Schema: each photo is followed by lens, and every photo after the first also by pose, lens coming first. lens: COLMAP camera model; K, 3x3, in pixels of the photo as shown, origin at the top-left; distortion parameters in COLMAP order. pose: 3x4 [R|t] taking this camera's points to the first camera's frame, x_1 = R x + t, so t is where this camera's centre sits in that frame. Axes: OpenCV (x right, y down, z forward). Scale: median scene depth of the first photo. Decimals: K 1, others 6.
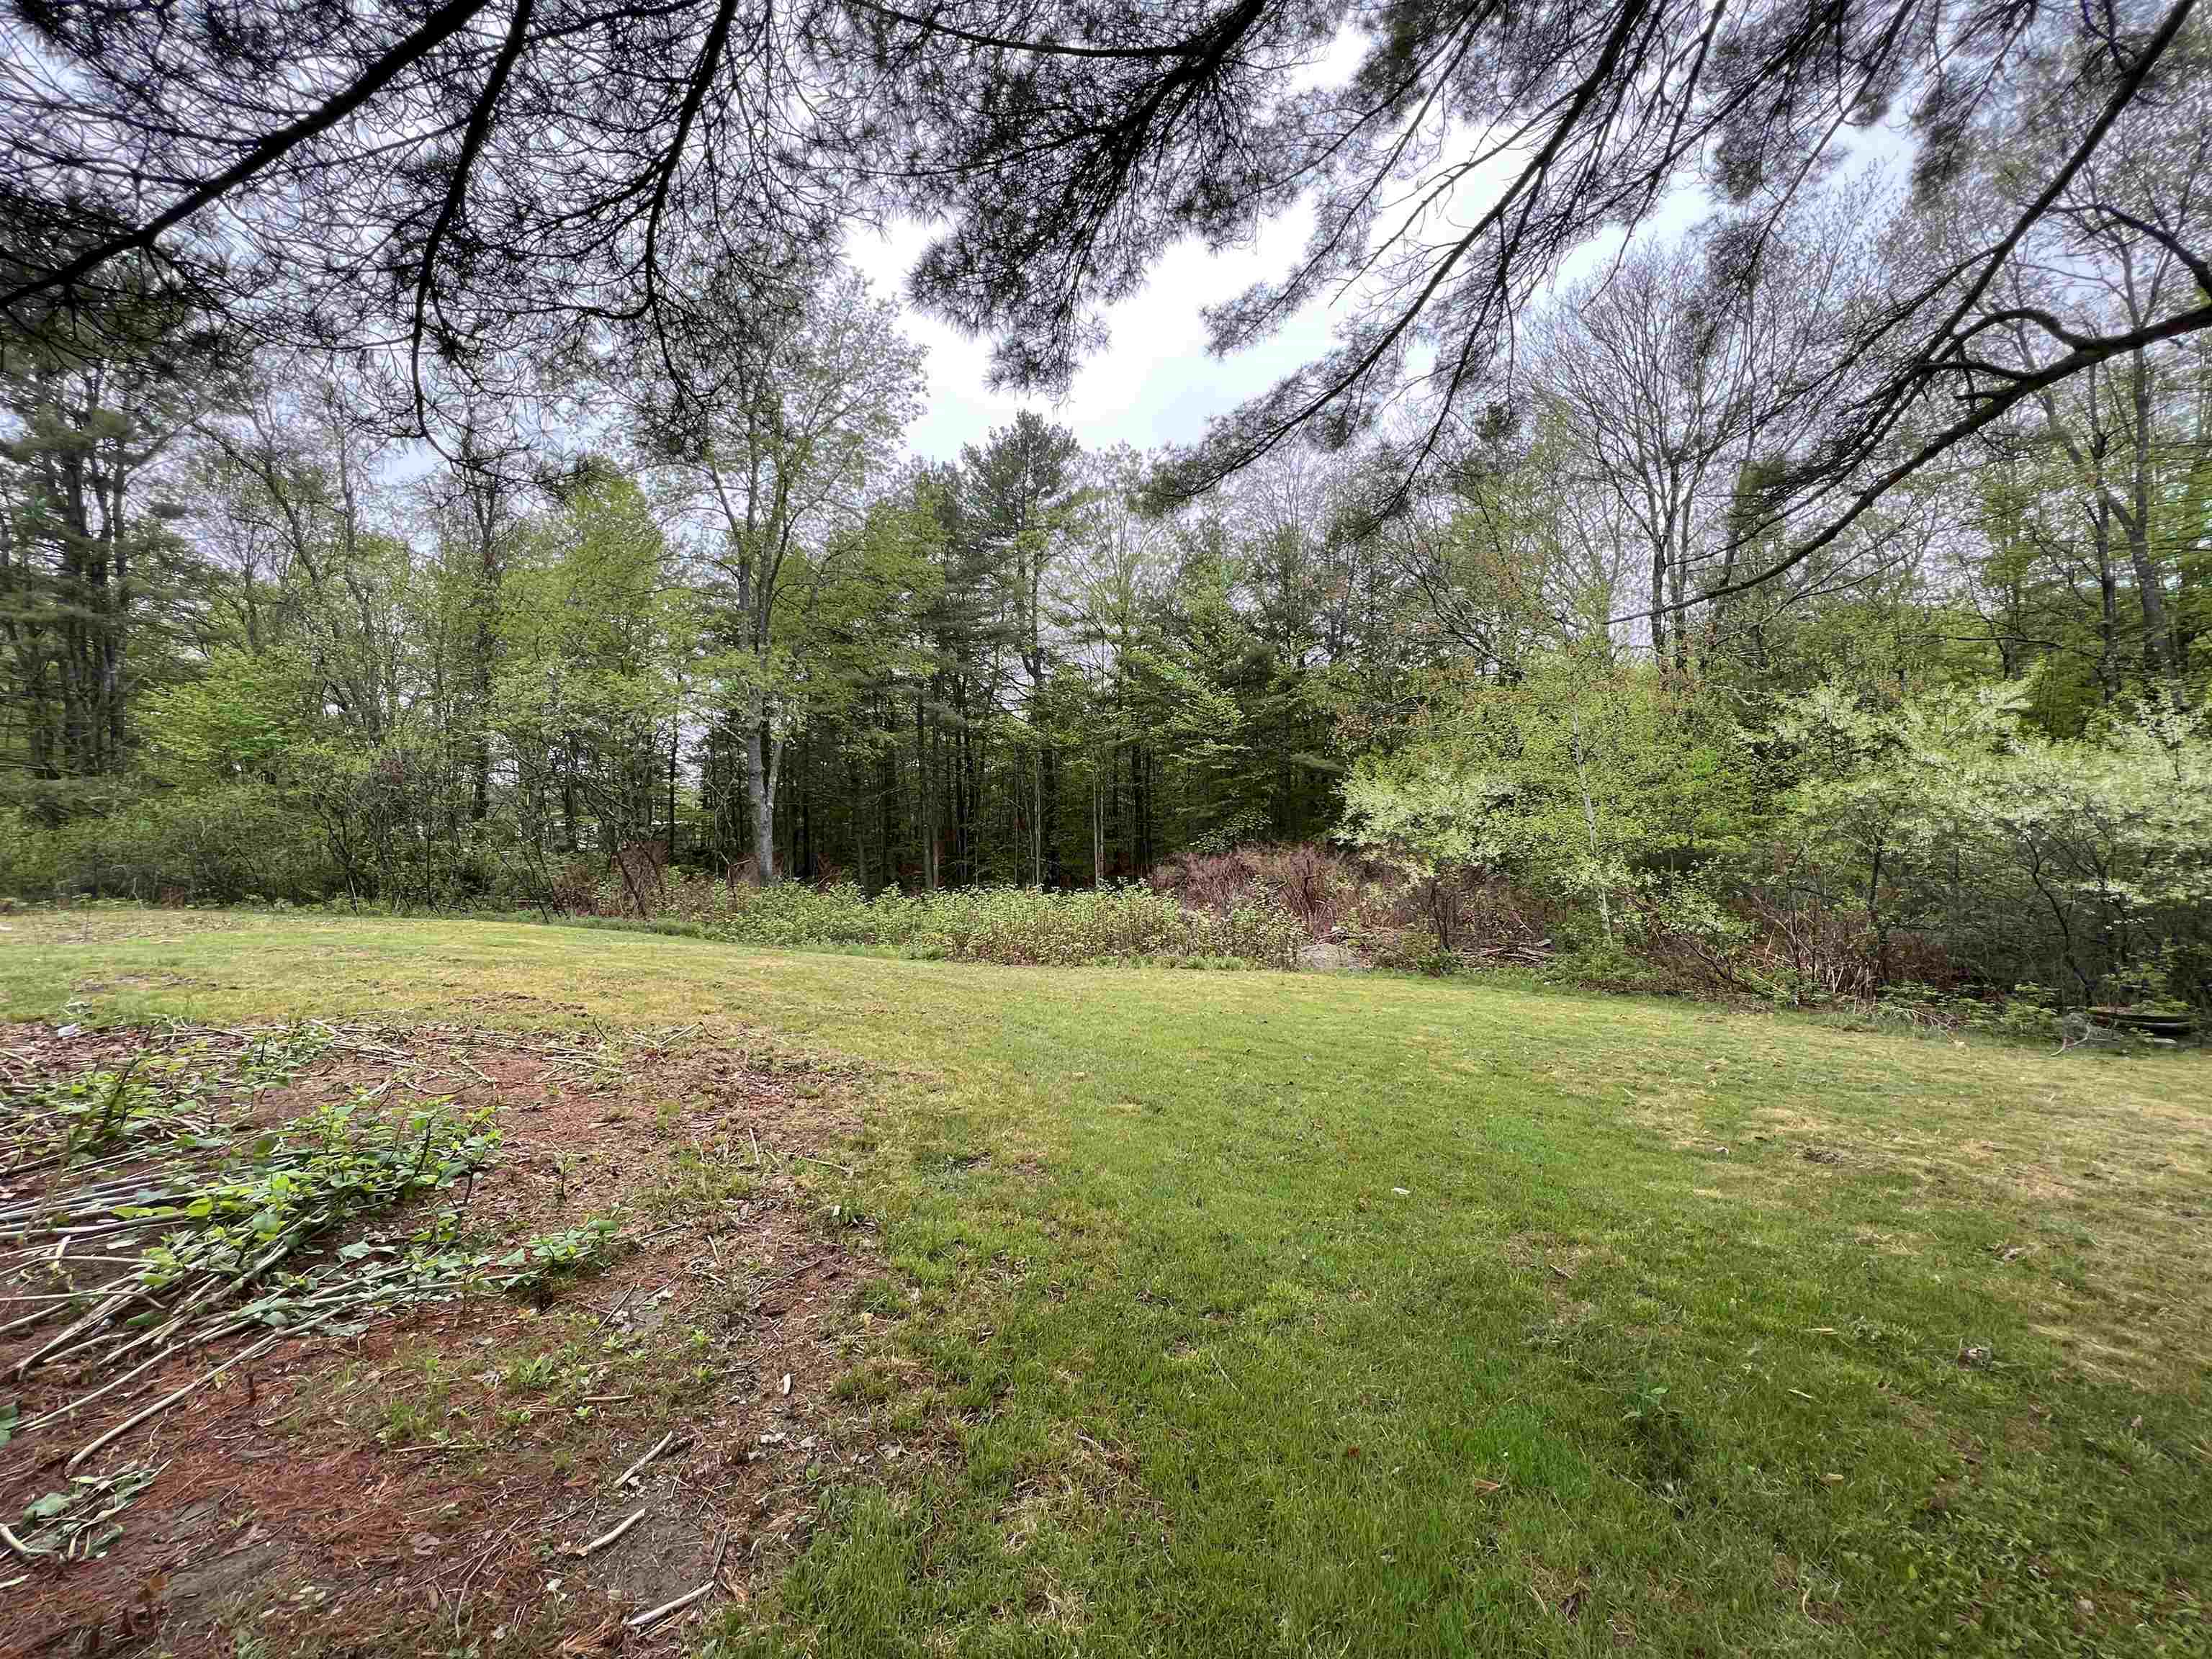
lens RADIAL K [[885.6, 0, 1103.4], [0, 885.6, 827.5], [0, 0, 1]] dist [0.001118, 0.000260]
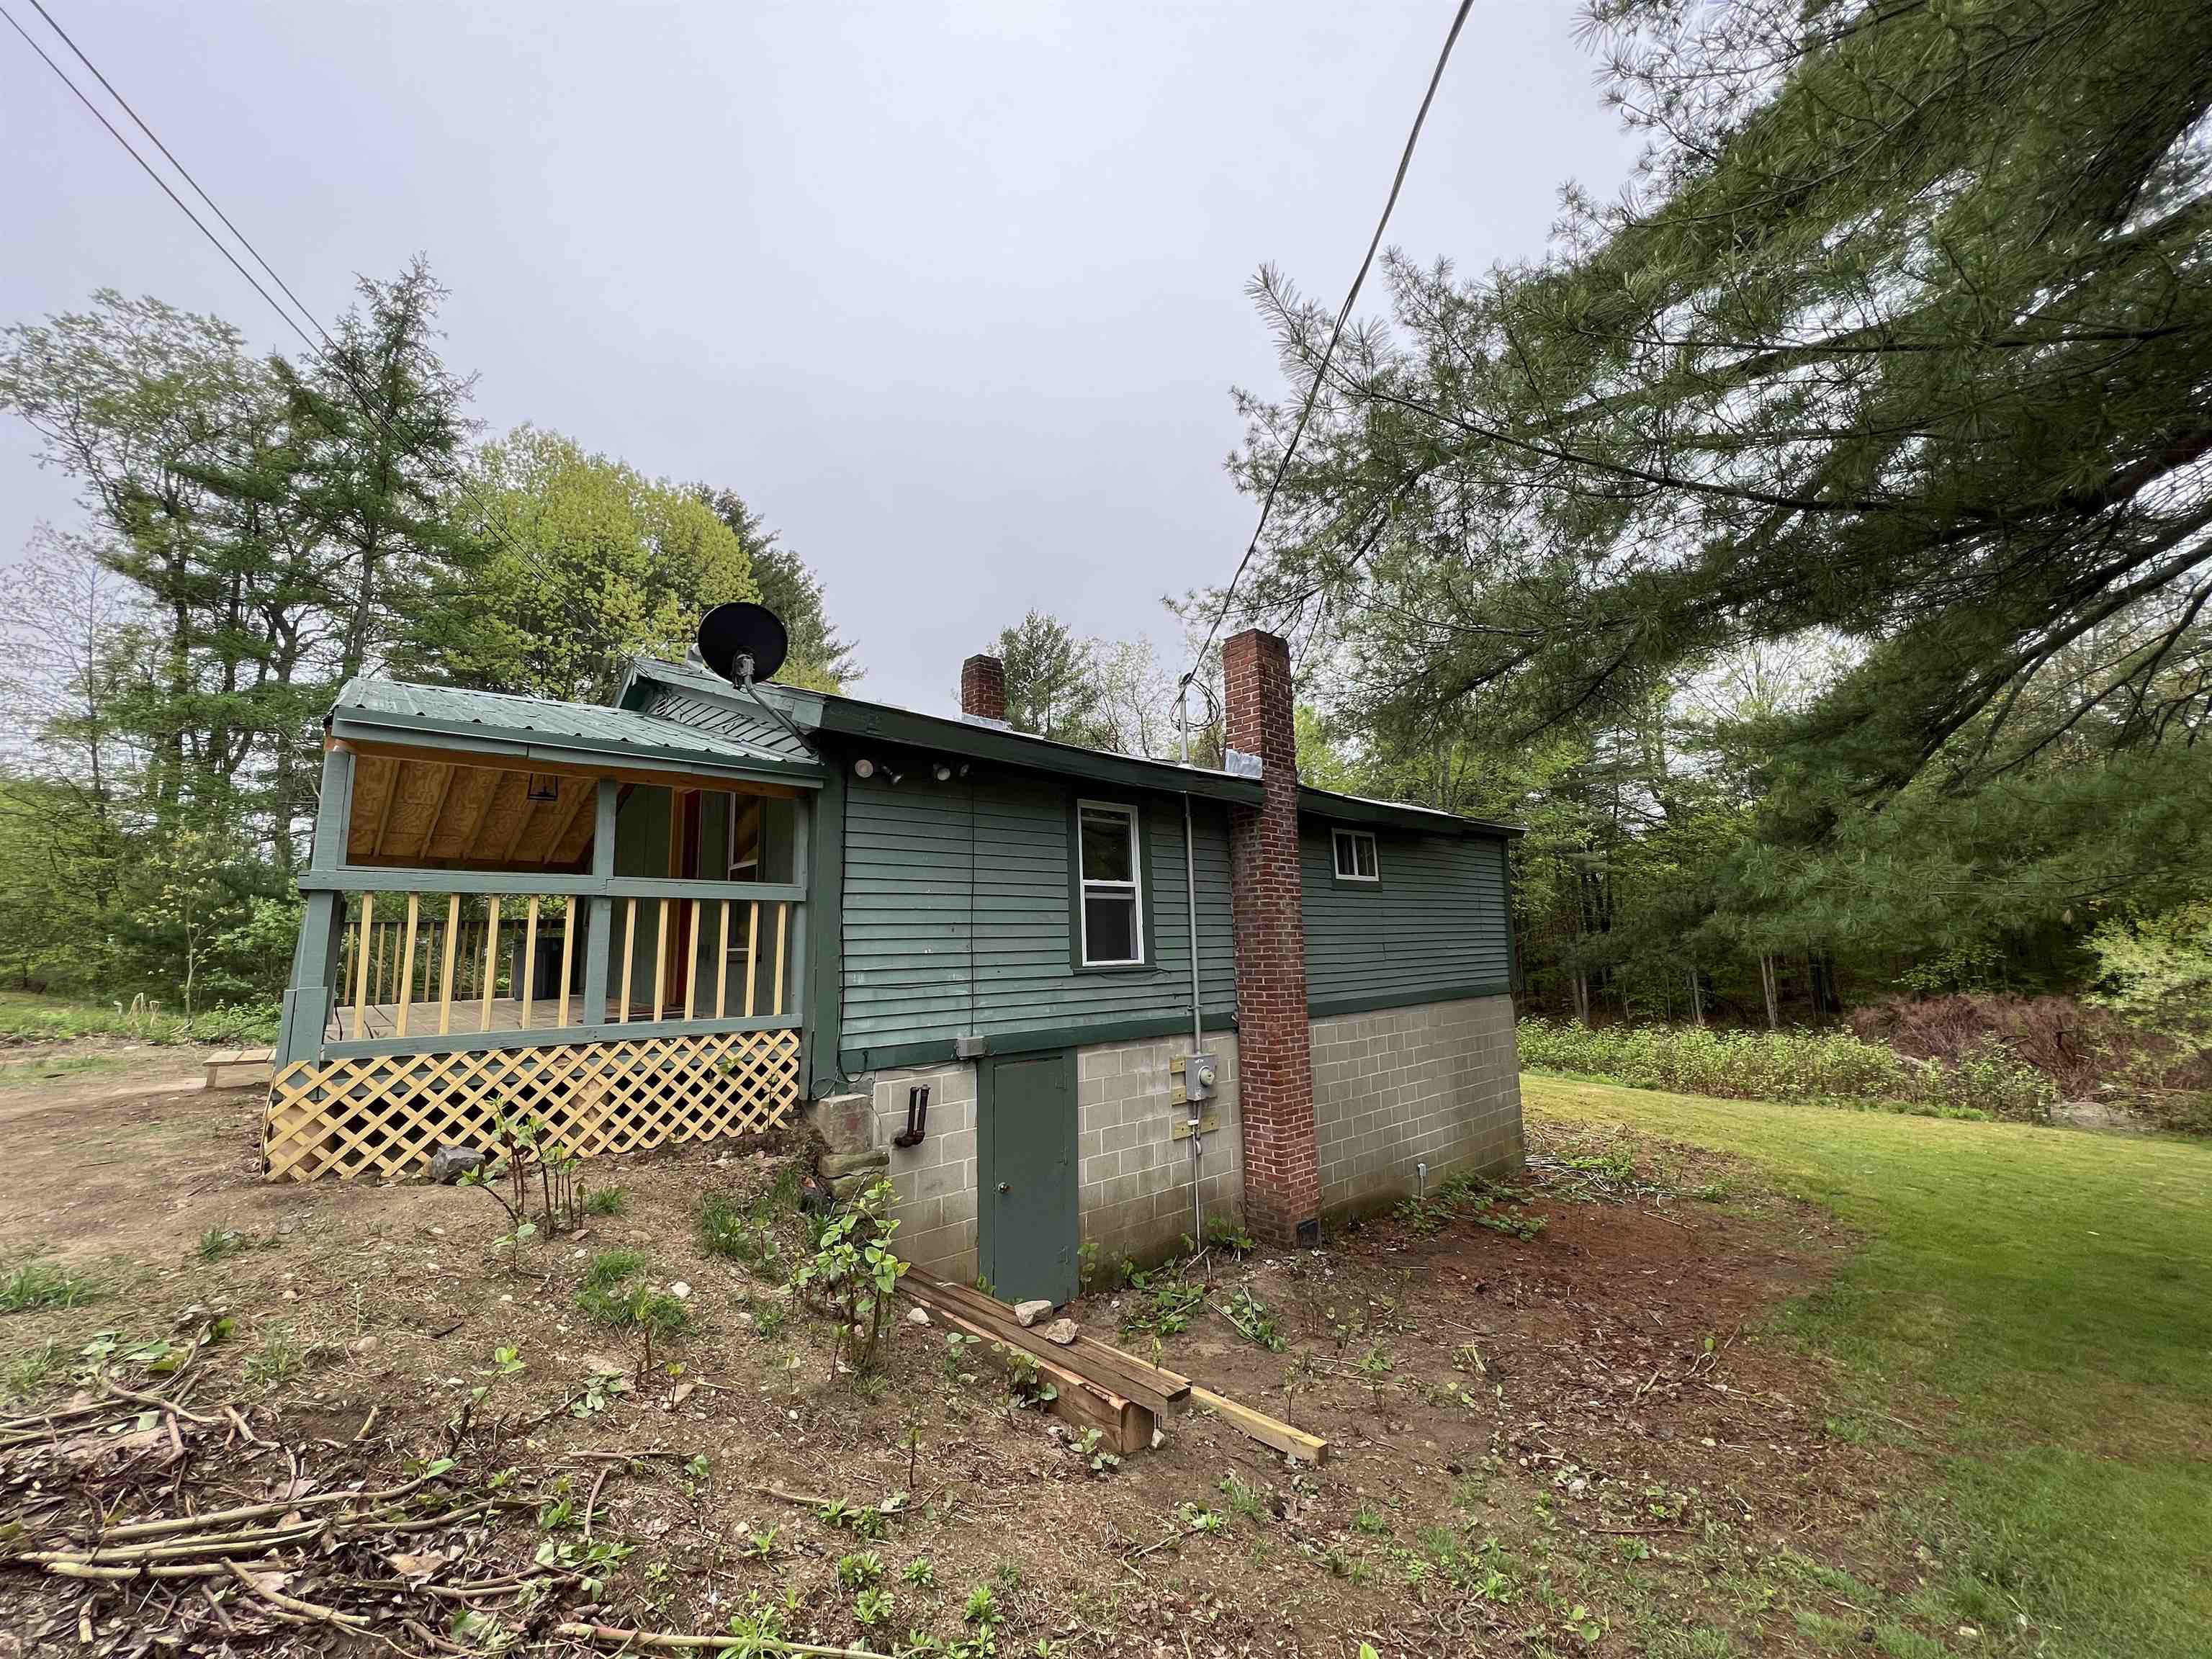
lens RADIAL K [[885.6, 0, 1103.4], [0, 885.6, 827.5], [0, 0, 1]] dist [0.001118, 0.000260]
pose [[0.818467, -0.094139, -0.566788, -0.078694], [0.028948, 0.991989, -0.122960, -0.094471], [0.573823, 0.084232, 0.814636, -0.546349]]
